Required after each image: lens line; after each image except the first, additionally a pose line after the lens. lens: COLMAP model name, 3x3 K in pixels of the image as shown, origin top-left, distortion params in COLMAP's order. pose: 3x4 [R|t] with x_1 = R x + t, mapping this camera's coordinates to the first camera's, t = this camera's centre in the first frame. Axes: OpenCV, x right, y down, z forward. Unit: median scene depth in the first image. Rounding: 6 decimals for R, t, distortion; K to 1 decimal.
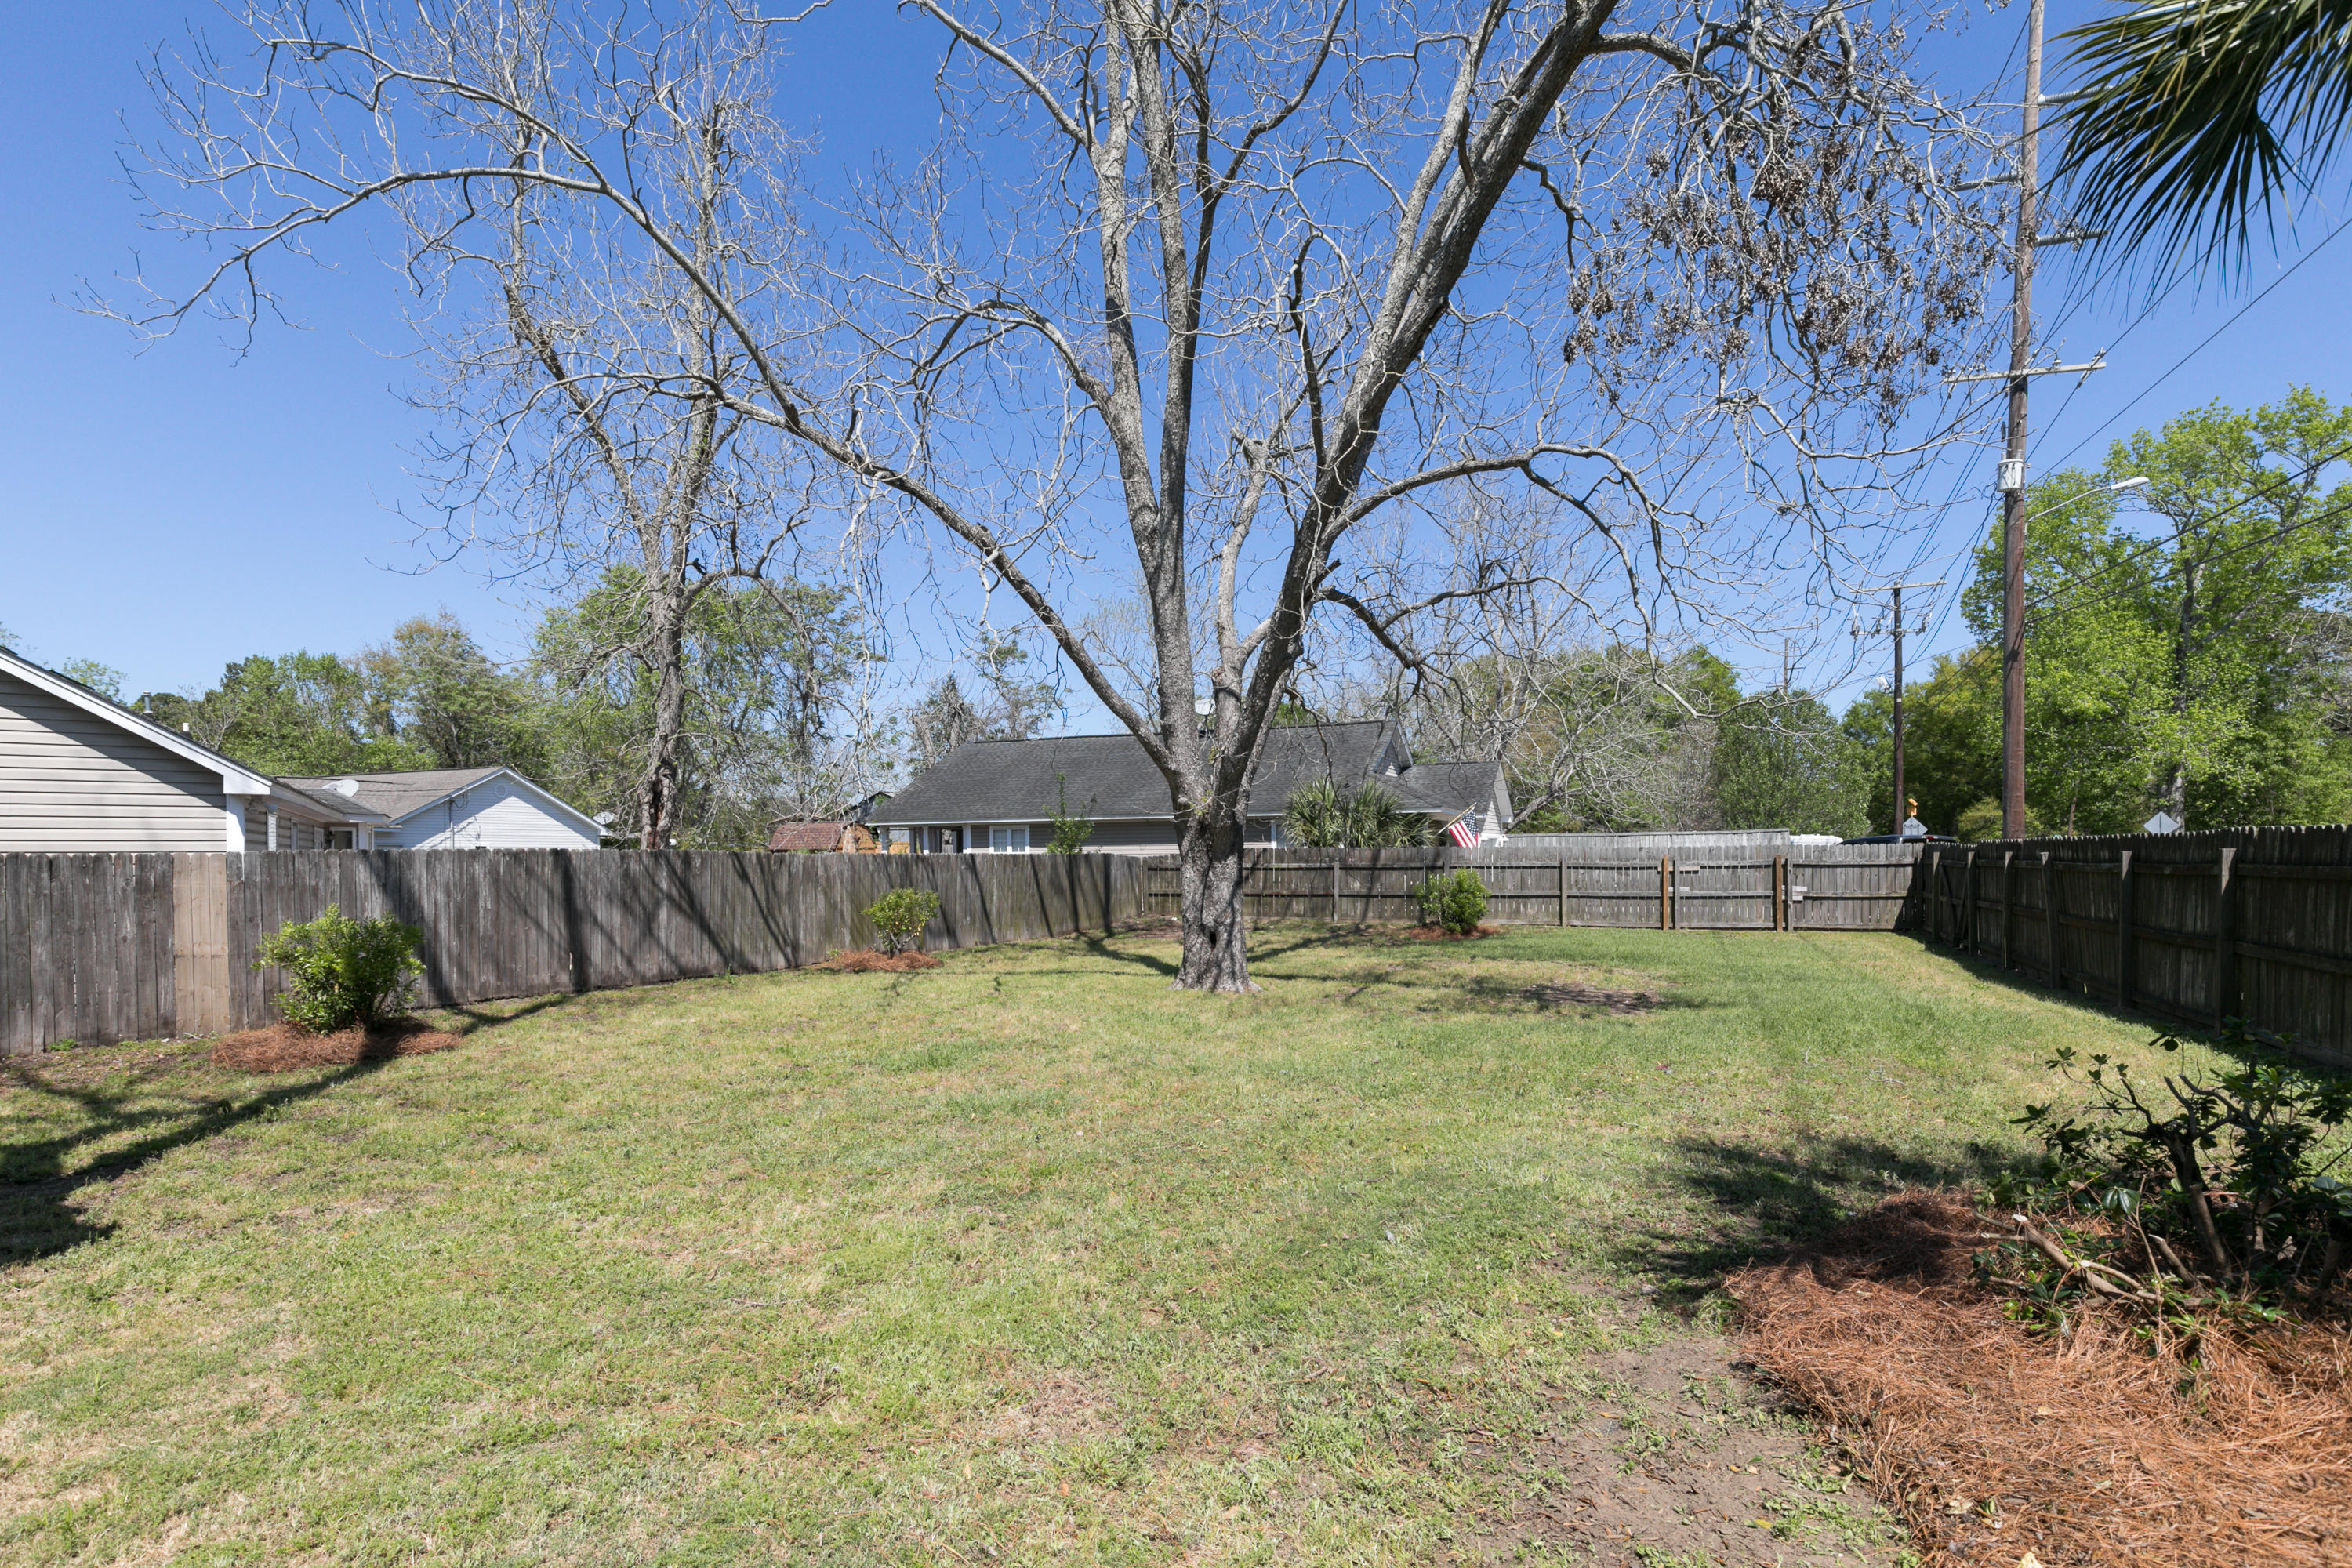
lens RADIAL K [[1204.8, 0, 1176.2], [0, 1204.8, 861.2], [0, 0, 1]] dist [0.002178, 0.000364]
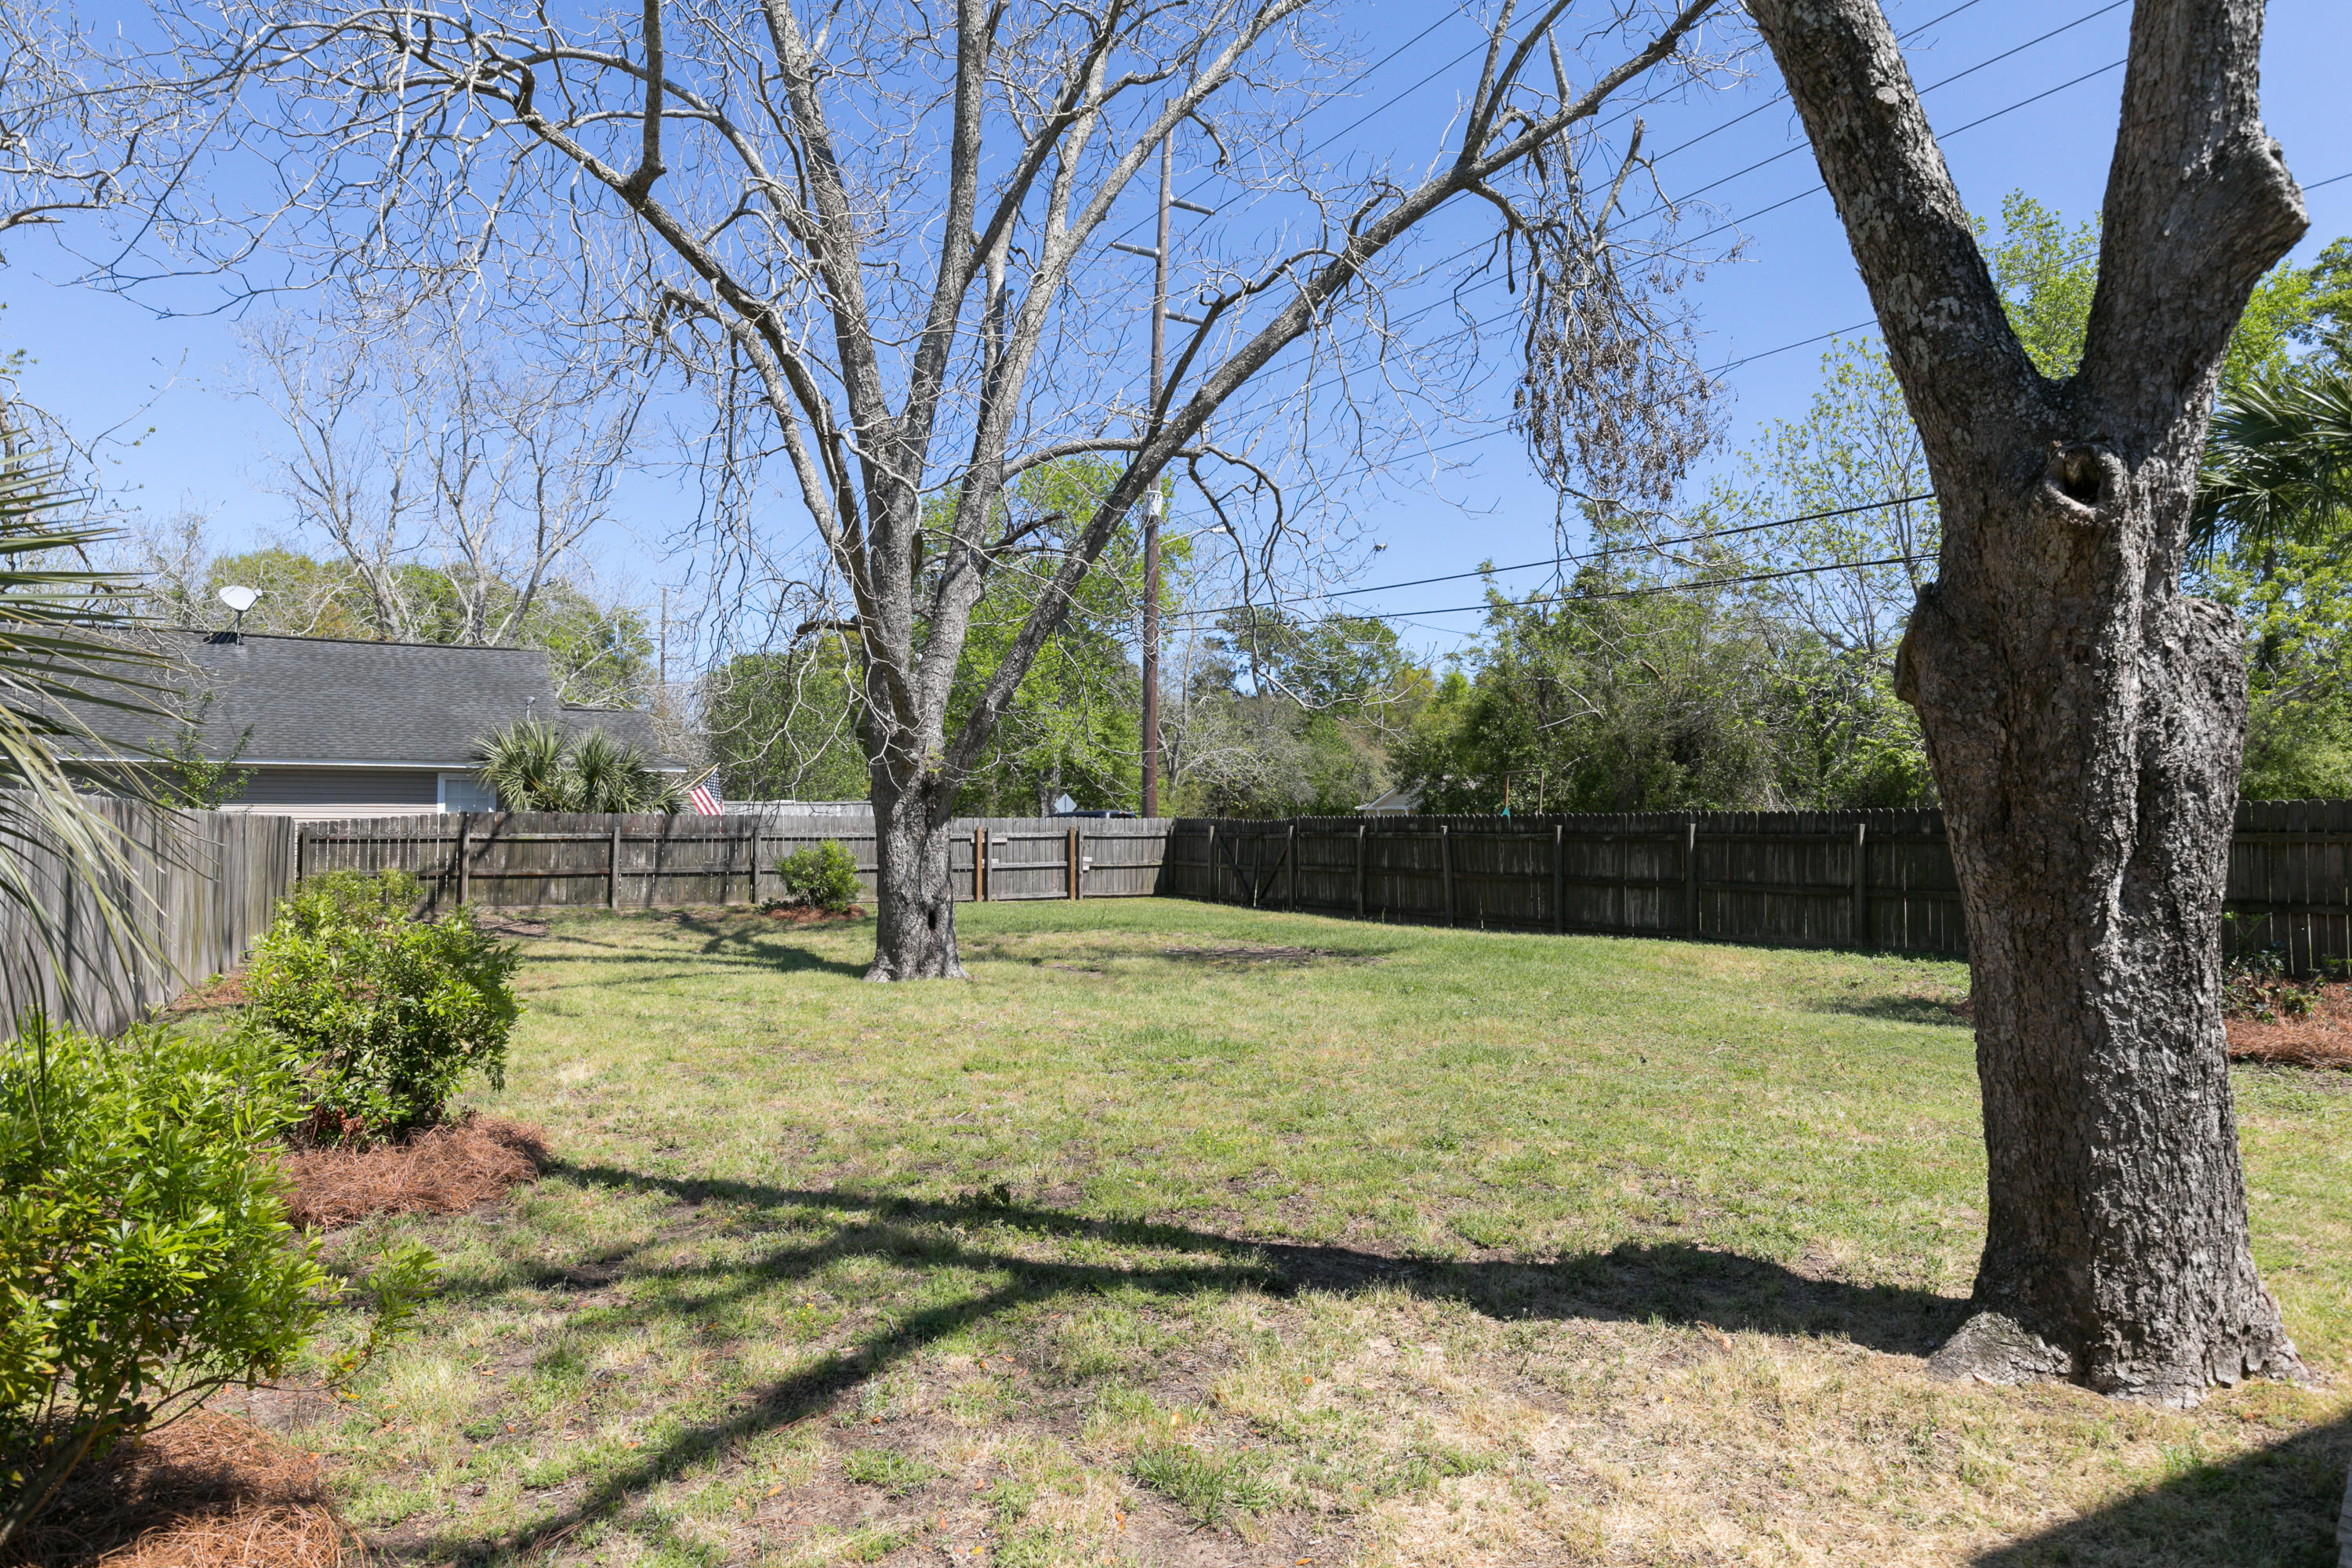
lens RADIAL K [[1494.9, 0, 1176.0], [0, 1494.9, 784.0], [0, 0, 1]] dist [-0.005069, -0.000438]
pose [[0.592453, 0.030906, 0.805012, -0.493884], [-0.002840, 0.999338, -0.036277, 0.003968], [-0.805600, 0.019206, 0.592148, 0.151693]]
